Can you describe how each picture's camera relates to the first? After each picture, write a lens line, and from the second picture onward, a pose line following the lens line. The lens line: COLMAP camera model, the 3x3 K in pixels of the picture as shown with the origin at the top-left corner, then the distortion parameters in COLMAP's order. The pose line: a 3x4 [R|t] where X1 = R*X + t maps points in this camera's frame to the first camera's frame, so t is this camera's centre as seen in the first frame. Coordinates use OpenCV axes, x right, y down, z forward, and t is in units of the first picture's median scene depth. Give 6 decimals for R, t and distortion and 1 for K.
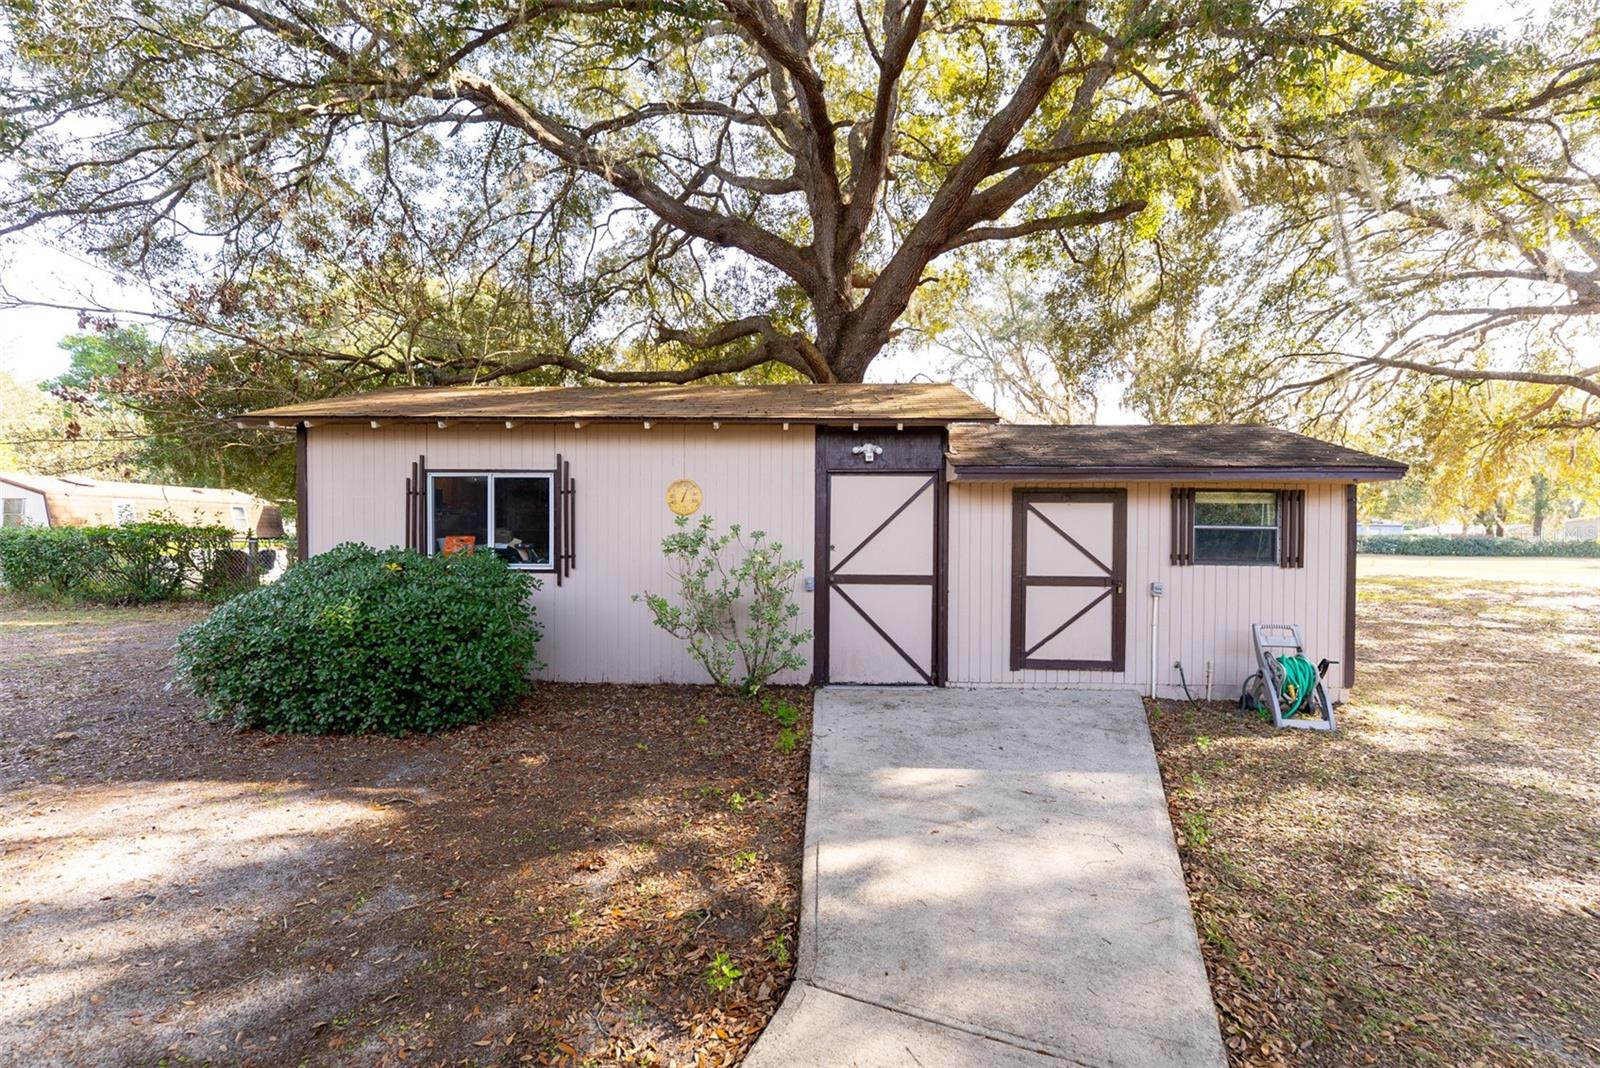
lens RADIAL K [[639.5, 0, 801.7], [0, 639.5, 543.3], [0, 0, 1]] dist [-0.006416, 0.000829]
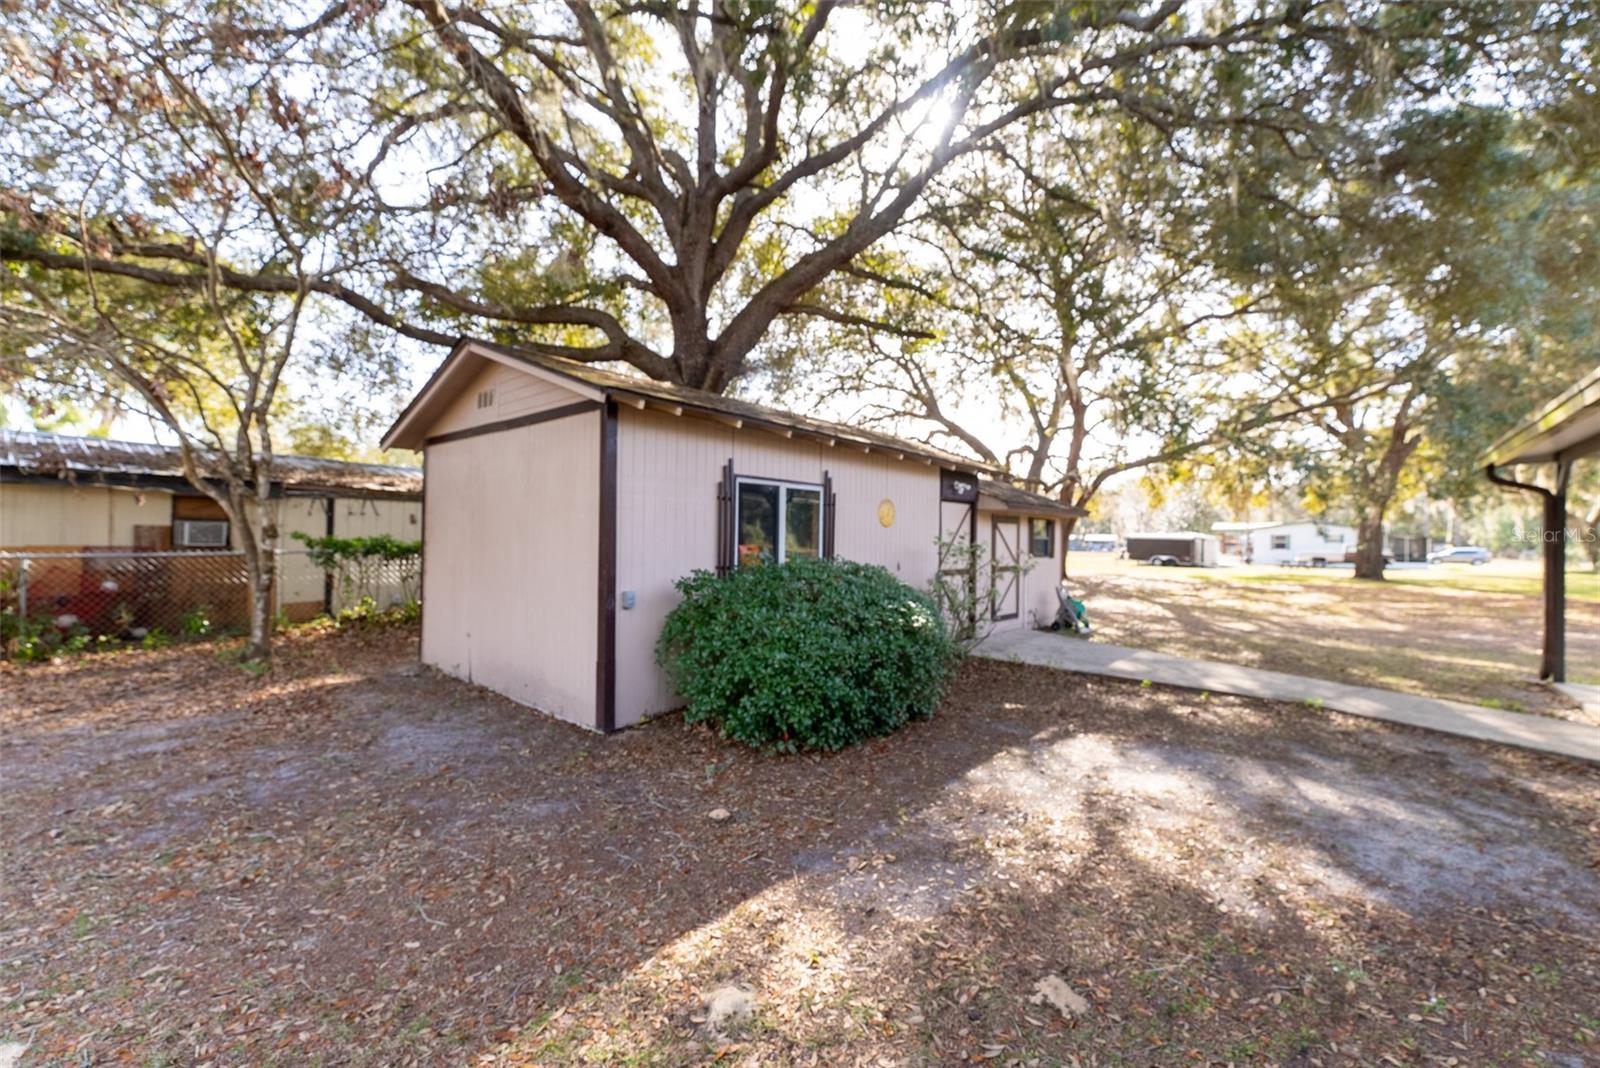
lens RADIAL K [[639.5, 0, 800.1], [0, 639.5, 536.1], [0, 0, 1]] dist [-0.006416, 0.000829]
pose [[0.634997, 0.005812, 0.772493, -1.278418], [0.001215, 0.999963, -0.008522, -0.016452], [-0.772513, 0.006350, 0.634967, 0.330196]]
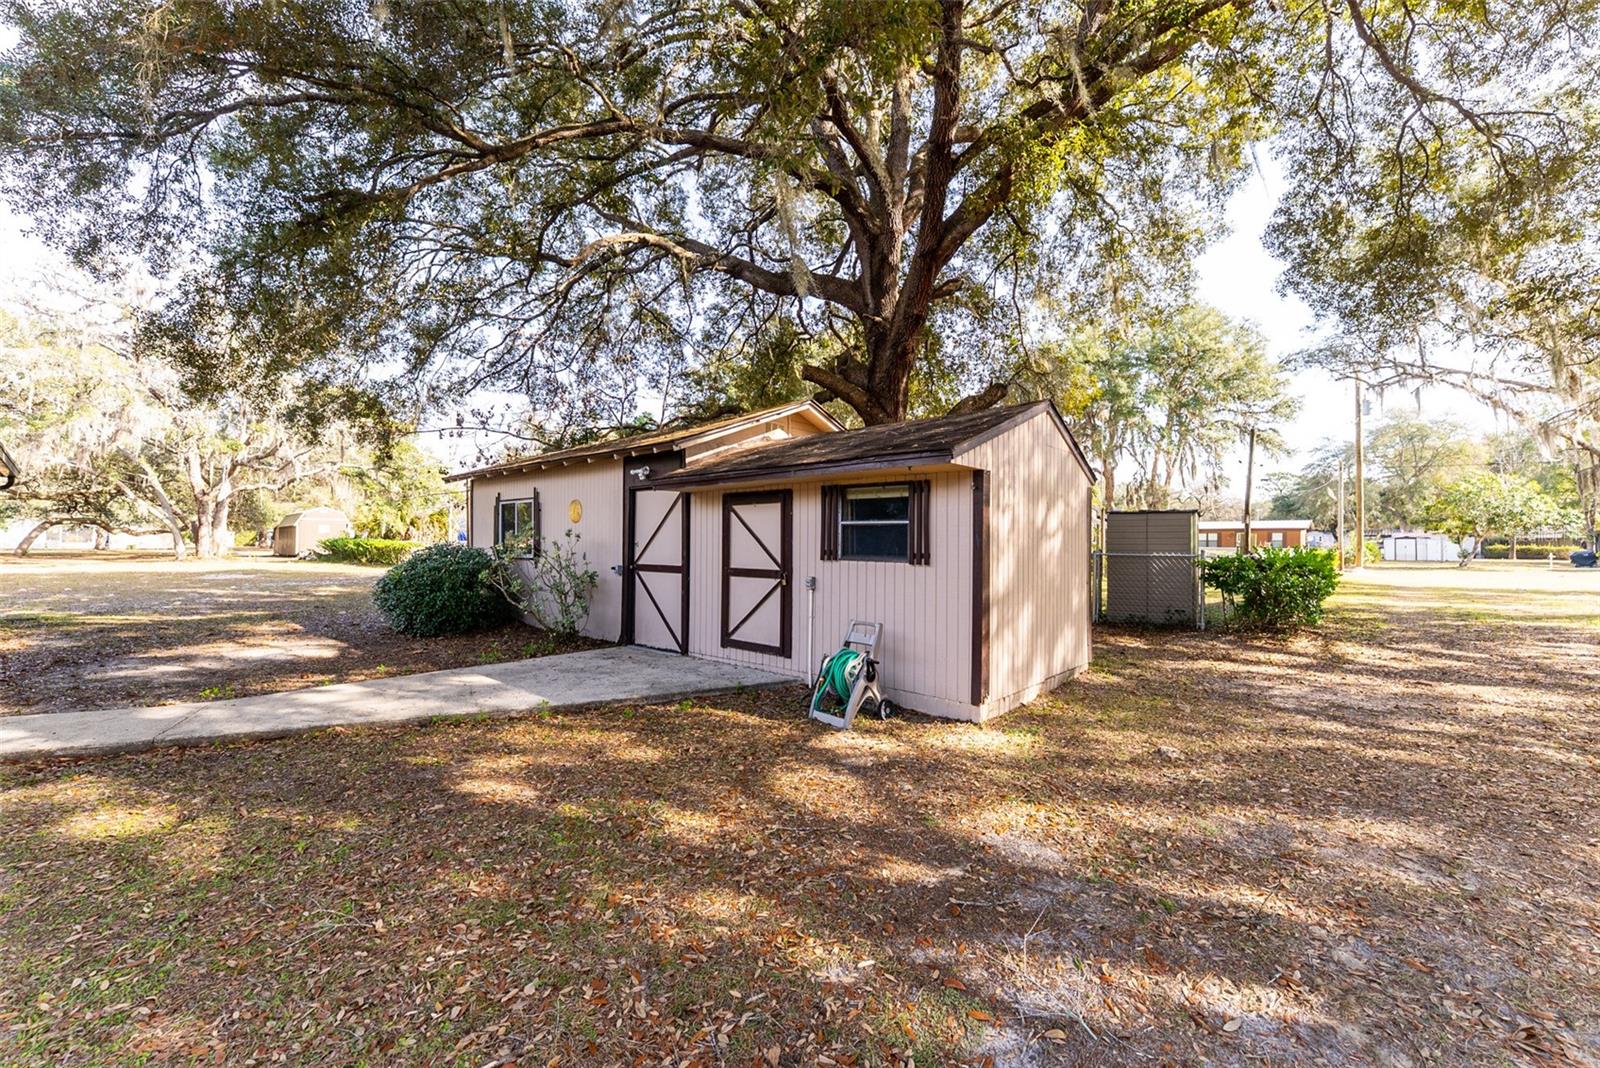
lens RADIAL K [[639.5, 0, 799.8], [0, 639.5, 533.4], [0, 0, 1]] dist [-0.006416, 0.000829]
pose [[0.767873, -0.012174, -0.640486, 1.212718], [-0.008675, 0.999530, -0.029399, 0.021310], [0.640543, 0.028131, 0.767407, 0.174704]]
